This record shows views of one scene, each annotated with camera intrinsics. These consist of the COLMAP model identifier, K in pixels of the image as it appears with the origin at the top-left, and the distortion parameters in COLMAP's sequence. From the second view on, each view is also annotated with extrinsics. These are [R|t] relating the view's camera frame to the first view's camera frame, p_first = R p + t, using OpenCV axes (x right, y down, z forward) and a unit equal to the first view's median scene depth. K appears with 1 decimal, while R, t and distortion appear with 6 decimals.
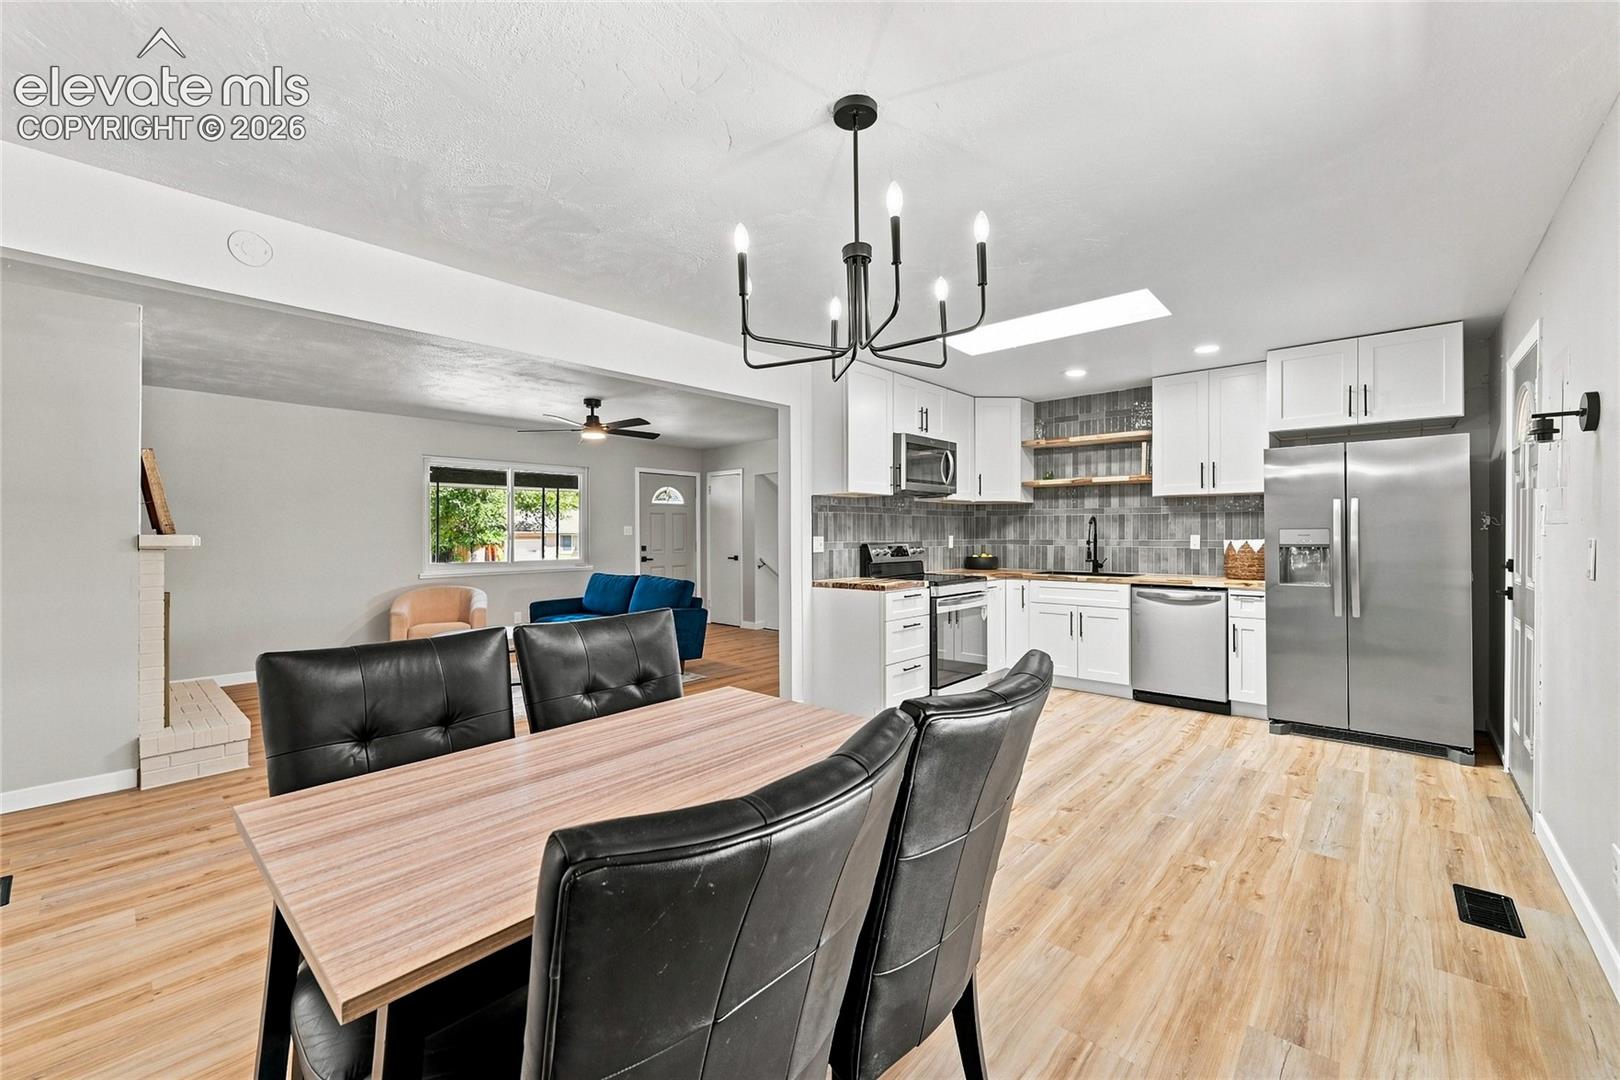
lens RADIAL K [[652.9, 0, 808.1], [0, 652.9, 530.6], [0, 0, 1]] dist [-0.003502, 0.000293]
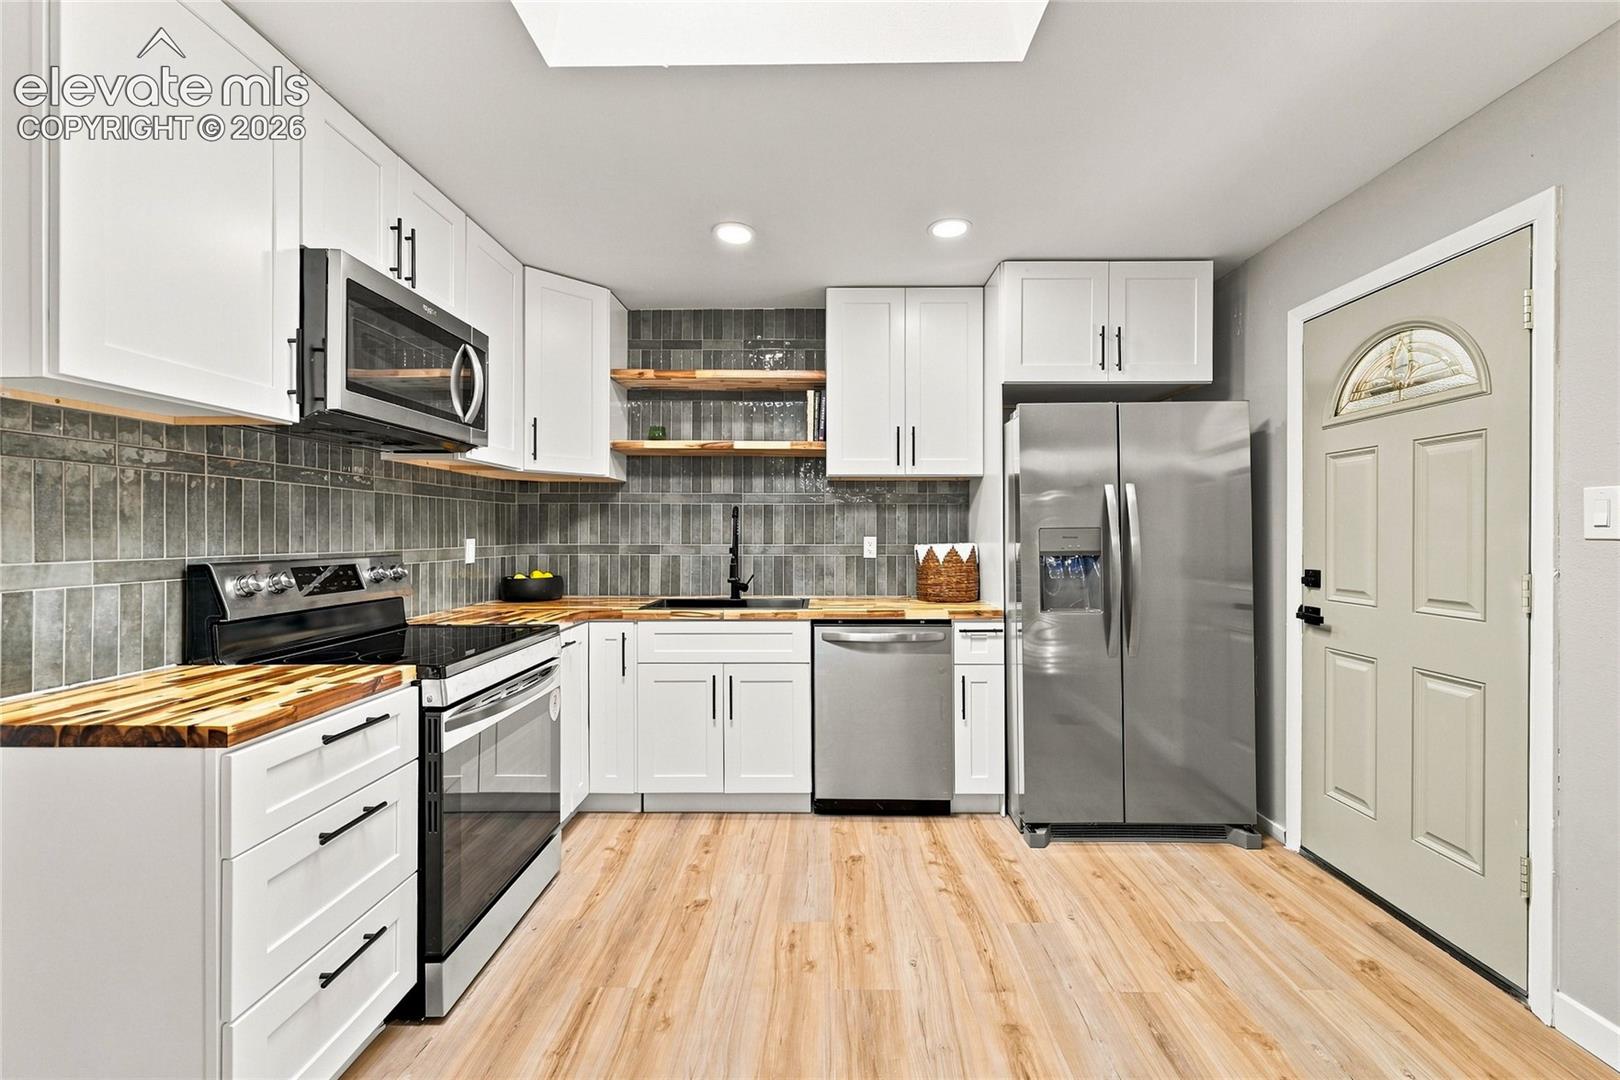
lens RADIAL K [[652.9, 0, 815.0], [0, 652.9, 534.9], [0, 0, 1]] dist [-0.003502, 0.000293]
pose [[0.750484, 0.000637, 0.660889, 0.105995], [-0.004198, 0.999984, 0.003803, 0.002247], [-0.660876, -0.005629, 0.750474, 0.551387]]
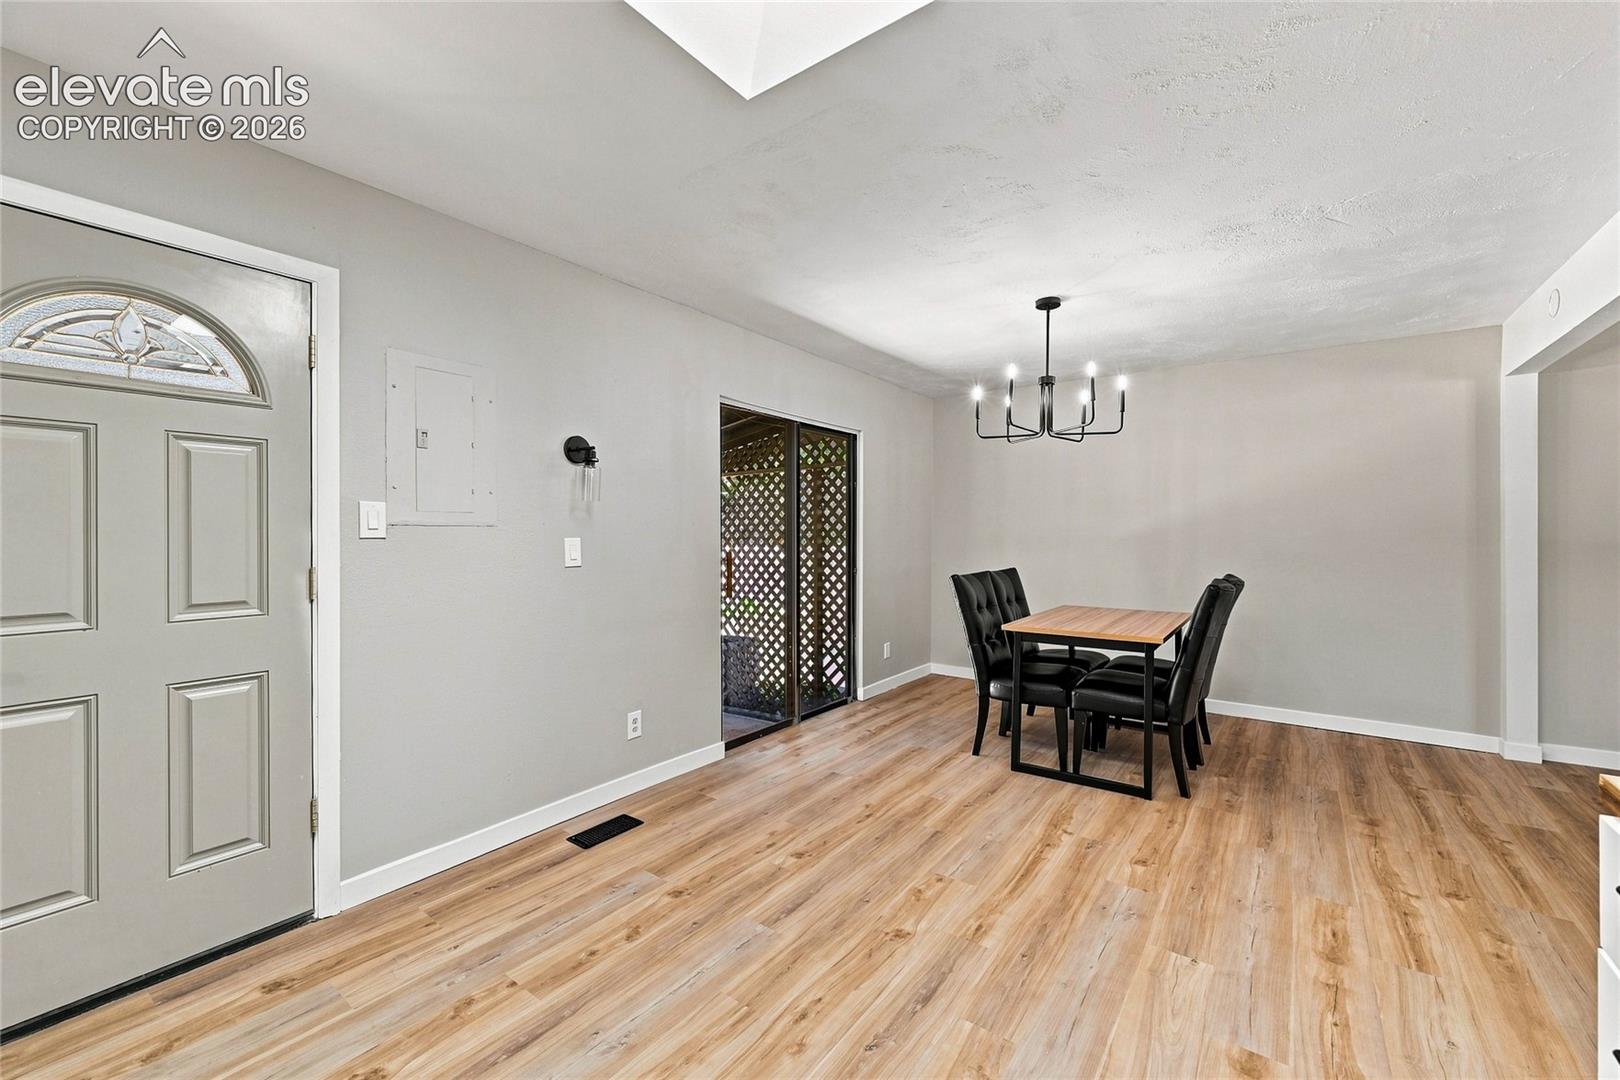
lens RADIAL K [[652.9, 0, 815.1], [0, 652.9, 536.0], [0, 0, 1]] dist [-0.003502, 0.000293]
pose [[-0.994540, 0.006812, -0.104131, 0.339299], [0.006900, 0.999976, -0.000487, 0.004626], [0.104126, -0.001202, -0.994563, 1.020493]]
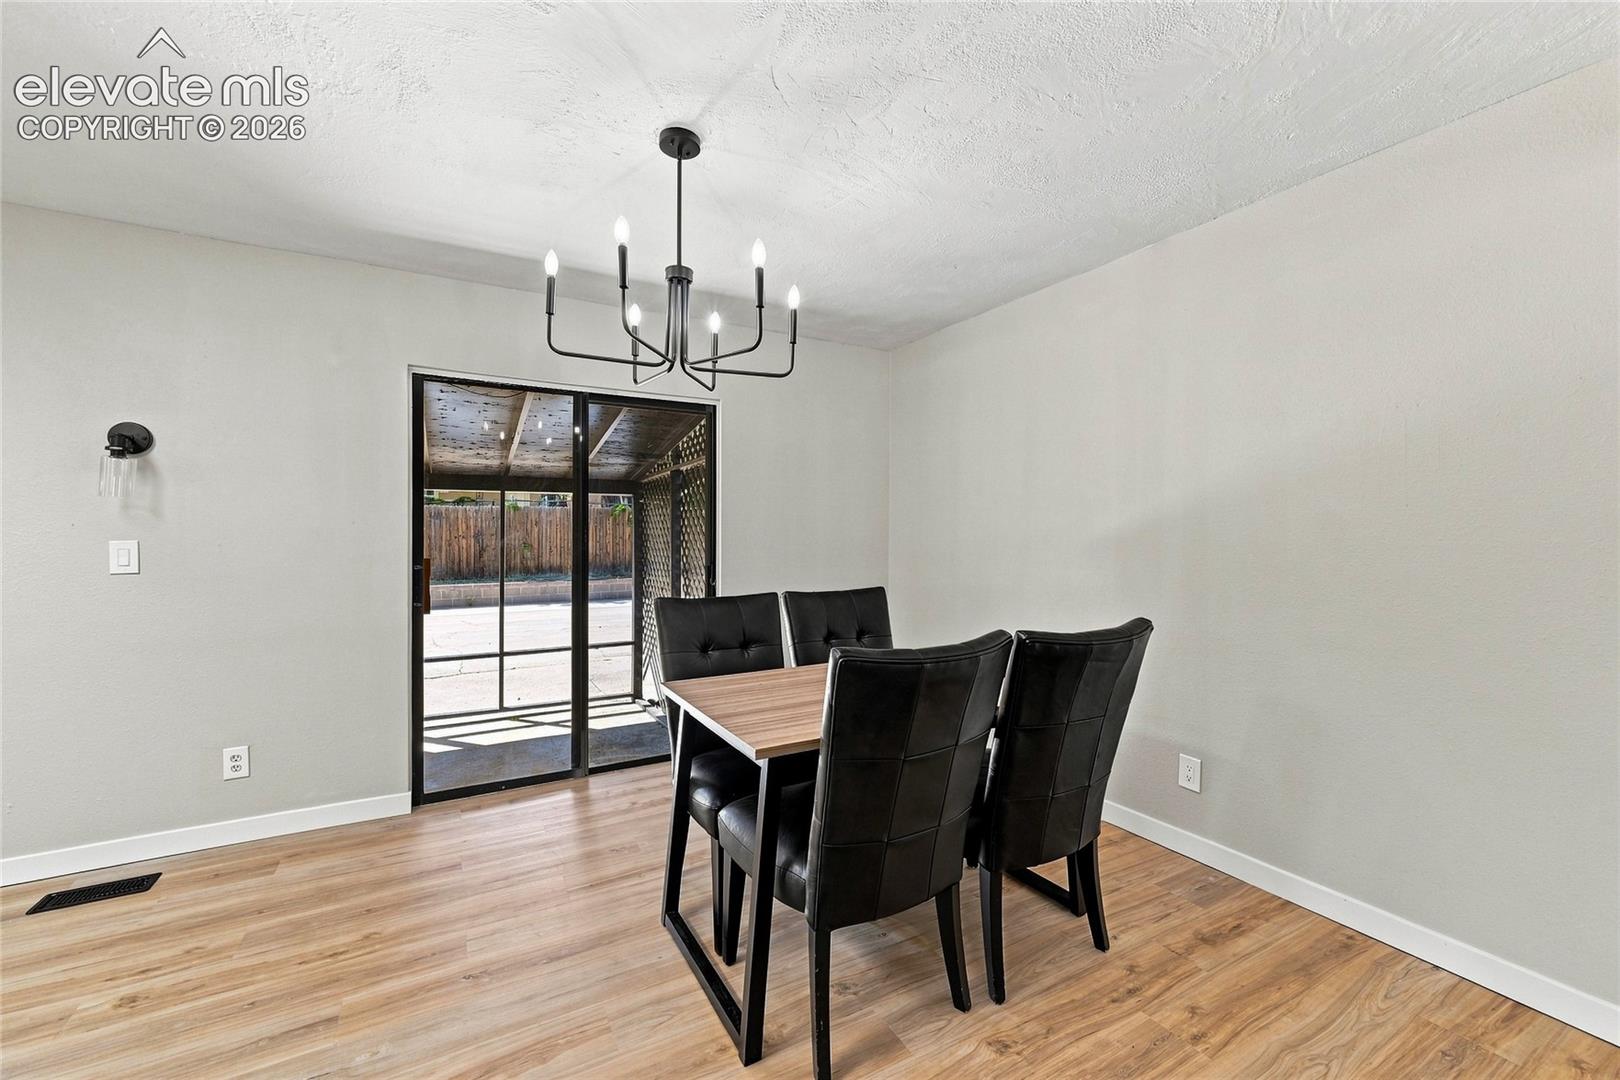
lens RADIAL K [[652.9, 0, 813.3], [0, 652.9, 531.6], [0, 0, 1]] dist [-0.003502, 0.000293]
pose [[-0.948392, 0.005287, 0.317056, -0.176573], [0.003561, 0.999976, -0.006023, 0.002525], [-0.317080, -0.004583, -0.948388, 0.722600]]
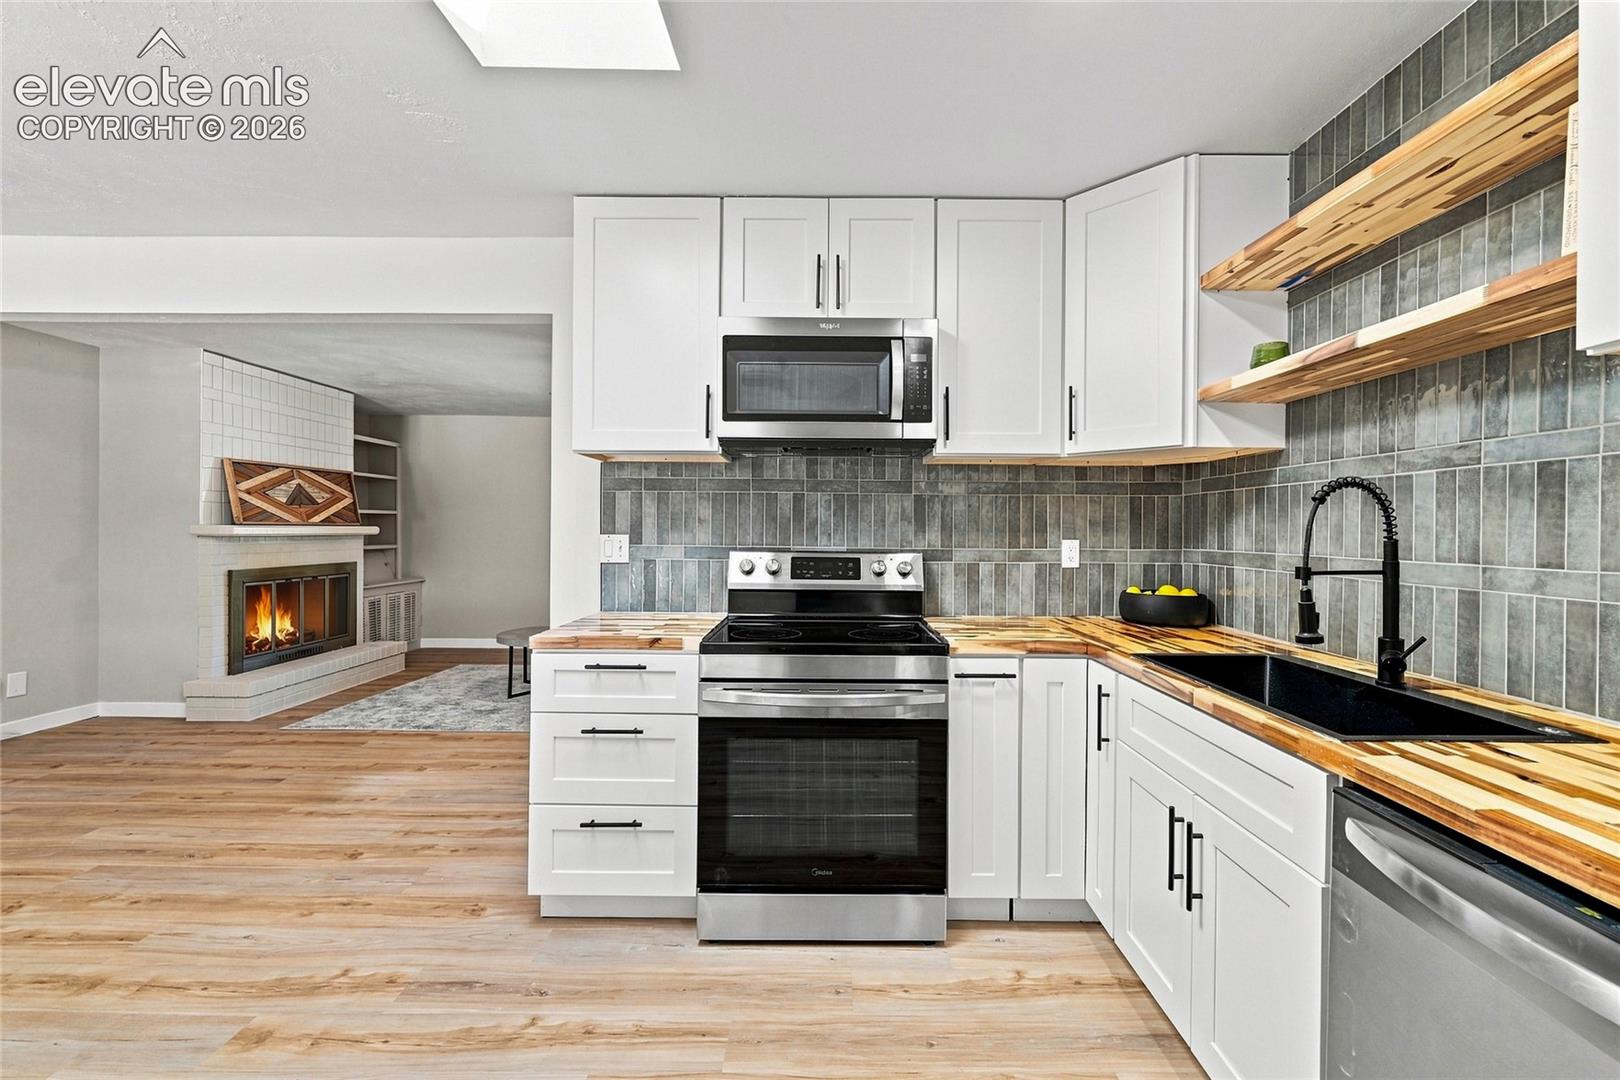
lens RADIAL K [[652.9, 0, 826.2], [0, 652.9, 534.1], [0, 0, 1]] dist [-0.003502, 0.000293]
pose [[0.673472, 0.012727, -0.739104, 0.534225], [-0.007569, 0.999918, 0.010322, 0.001044], [0.739174, -0.001357, 0.673513, 0.722147]]
